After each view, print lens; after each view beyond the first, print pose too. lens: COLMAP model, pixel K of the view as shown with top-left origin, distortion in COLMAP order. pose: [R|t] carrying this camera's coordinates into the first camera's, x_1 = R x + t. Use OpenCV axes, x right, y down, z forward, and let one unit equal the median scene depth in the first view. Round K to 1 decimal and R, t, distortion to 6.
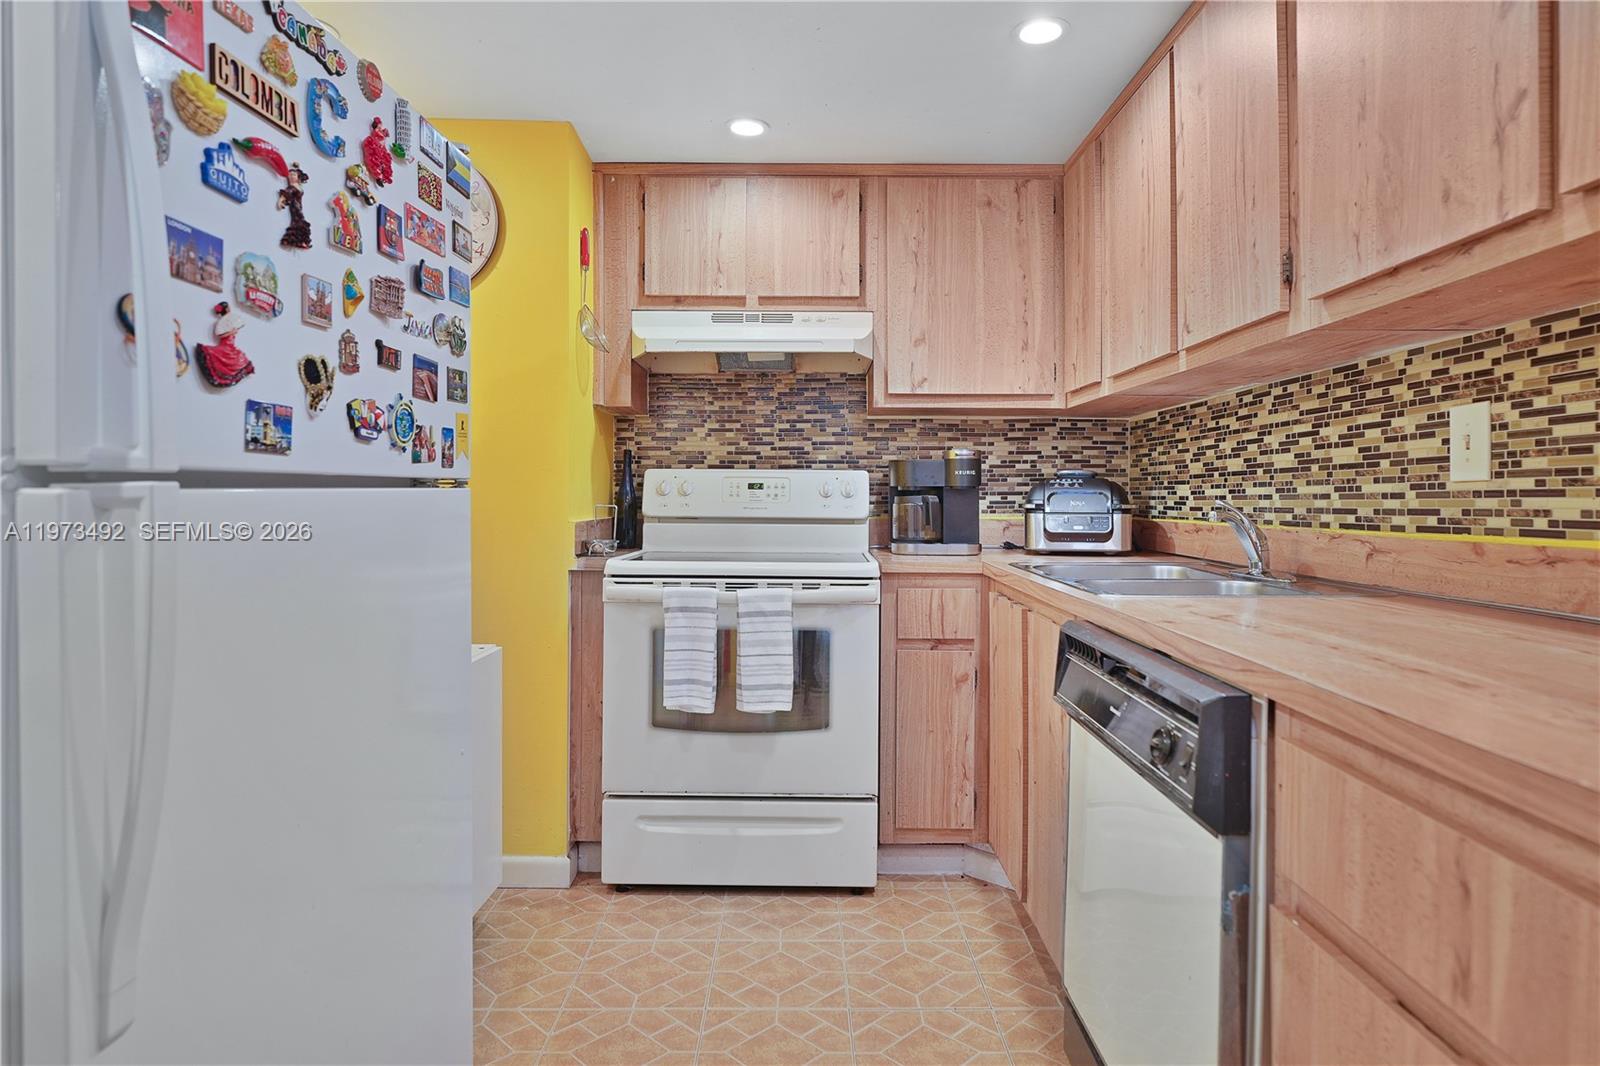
lens RADIAL K [[927.6, 0, 801.0], [0, 927.6, 488.4], [0, 0, 1]] dist [-0.001035, 0.000214]
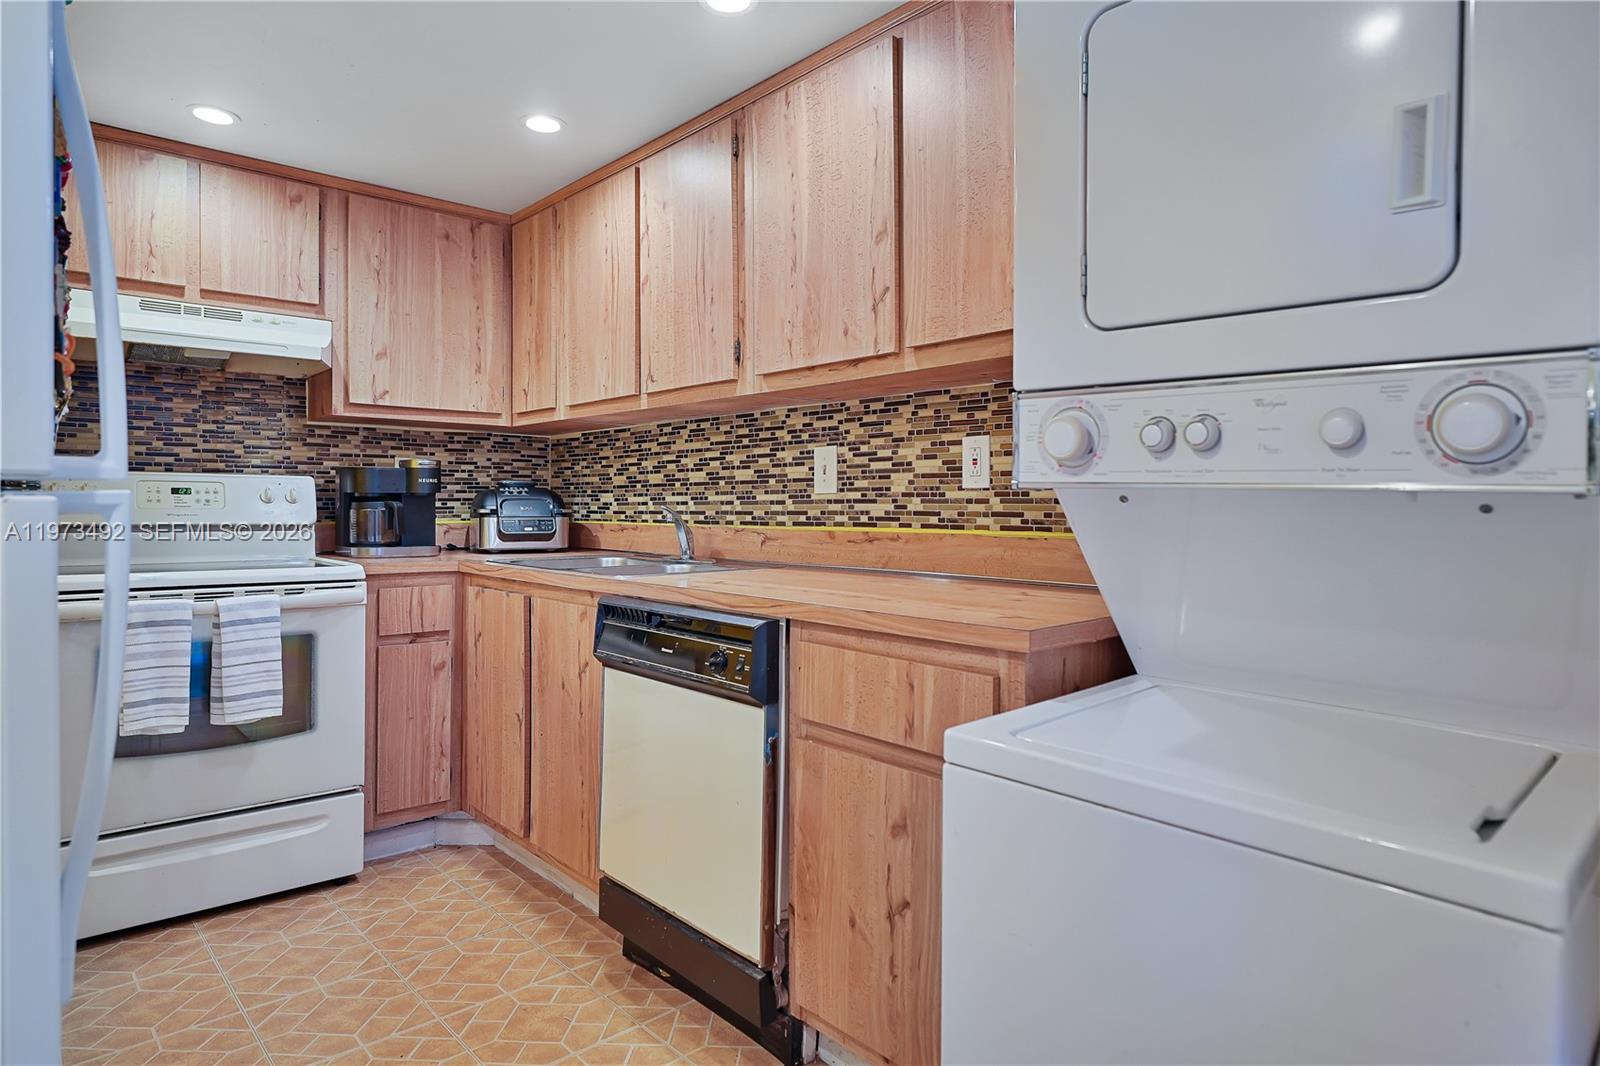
lens RADIAL K [[927.6, 0, 801.0], [0, 927.6, 488.4], [0, 0, 1]] dist [-0.001035, 0.000214]
pose [[0.745161, 0.011208, 0.666790, -0.252991], [-0.007003, 0.999935, -0.008981, -0.001303], [-0.666848, 0.002023, 0.745191, -0.119506]]
